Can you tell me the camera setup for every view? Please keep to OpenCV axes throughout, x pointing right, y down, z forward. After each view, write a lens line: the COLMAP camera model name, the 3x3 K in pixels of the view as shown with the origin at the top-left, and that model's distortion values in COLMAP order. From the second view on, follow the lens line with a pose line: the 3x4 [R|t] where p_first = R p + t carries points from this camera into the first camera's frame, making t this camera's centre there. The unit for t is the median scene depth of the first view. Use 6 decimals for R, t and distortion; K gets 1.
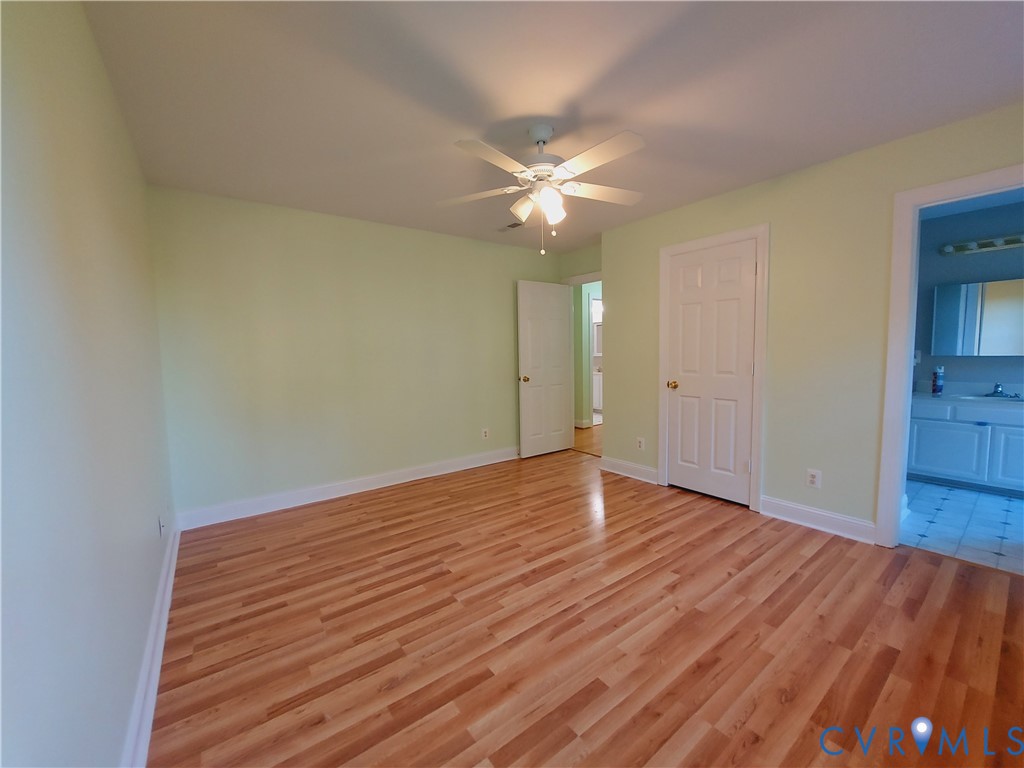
lens RADIAL K [[407.4, 0, 517.6], [0, 407.4, 382.7], [0, 0, 1]] dist [-0.014078, -0.001000]
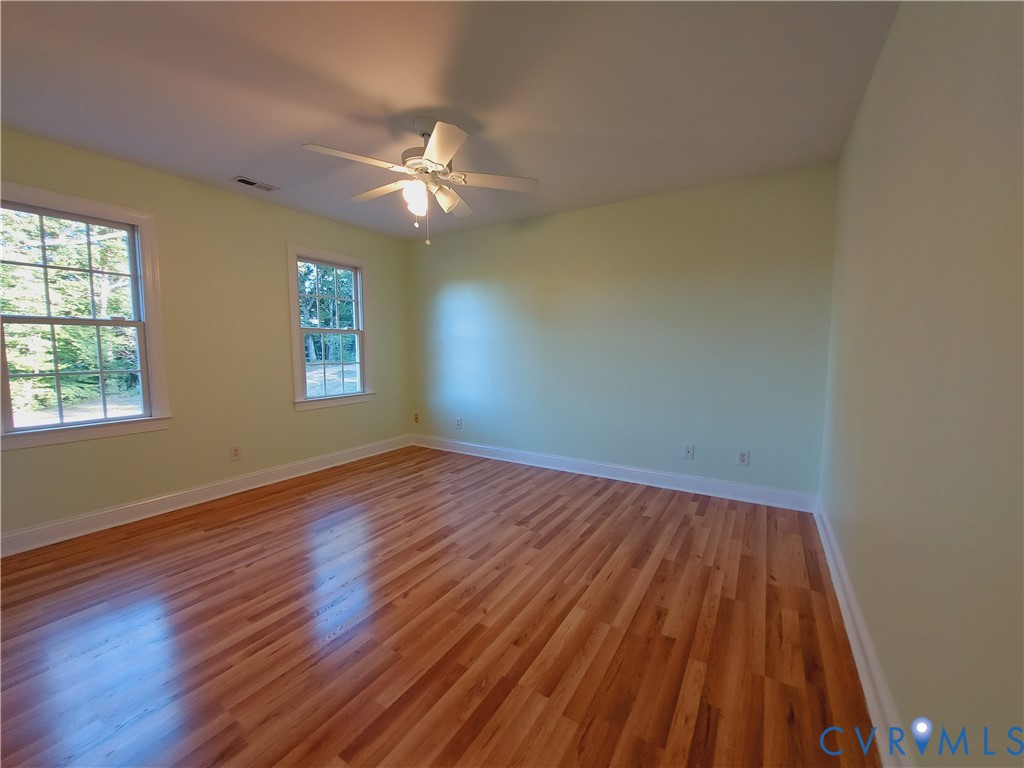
lens RADIAL K [[407.4, 0, 515.1], [0, 407.4, 386.3], [0, 0, 1]] dist [-0.014078, -0.001000]
pose [[-0.934047, 0.056248, -0.352693, 0.188476], [-0.007215, 0.984347, 0.176092, -0.112910], [0.357077, 0.167022, -0.919021, 1.651343]]
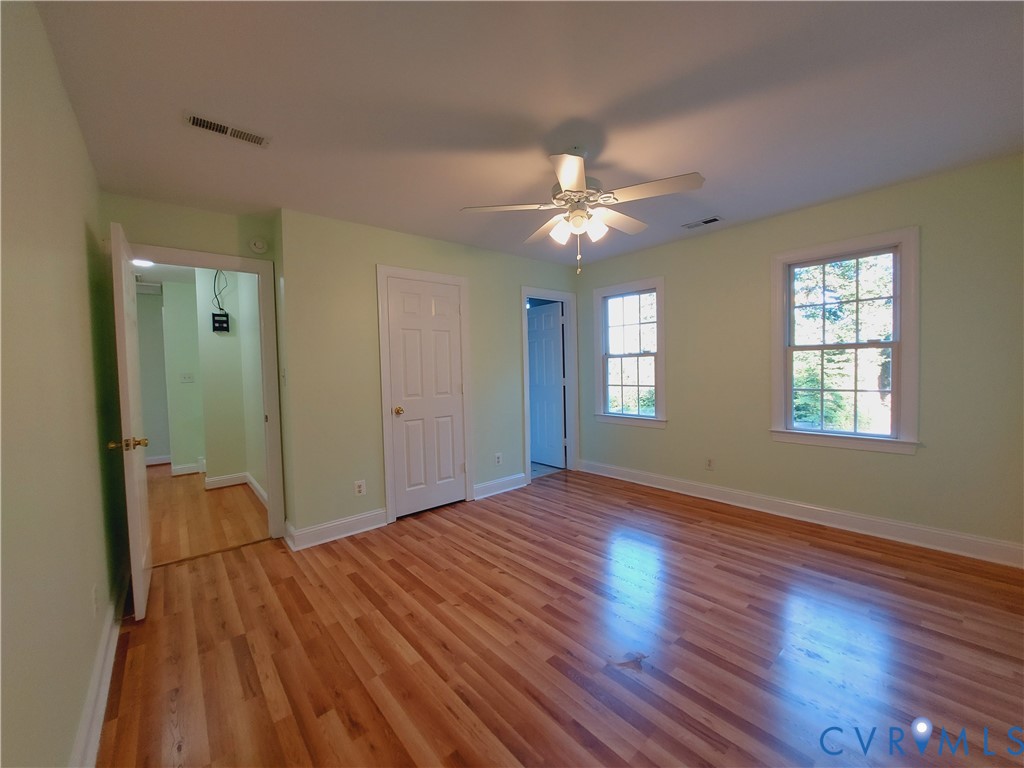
lens RADIAL K [[407.4, 0, 512.5], [0, 407.4, 384.5], [0, 0, 1]] dist [-0.014078, -0.001000]
pose [[-0.054615, -0.021590, 0.998274, -0.741727], [0.106114, 0.993979, 0.027303, -0.068245], [-0.992853, 0.107422, -0.051995, 0.985219]]
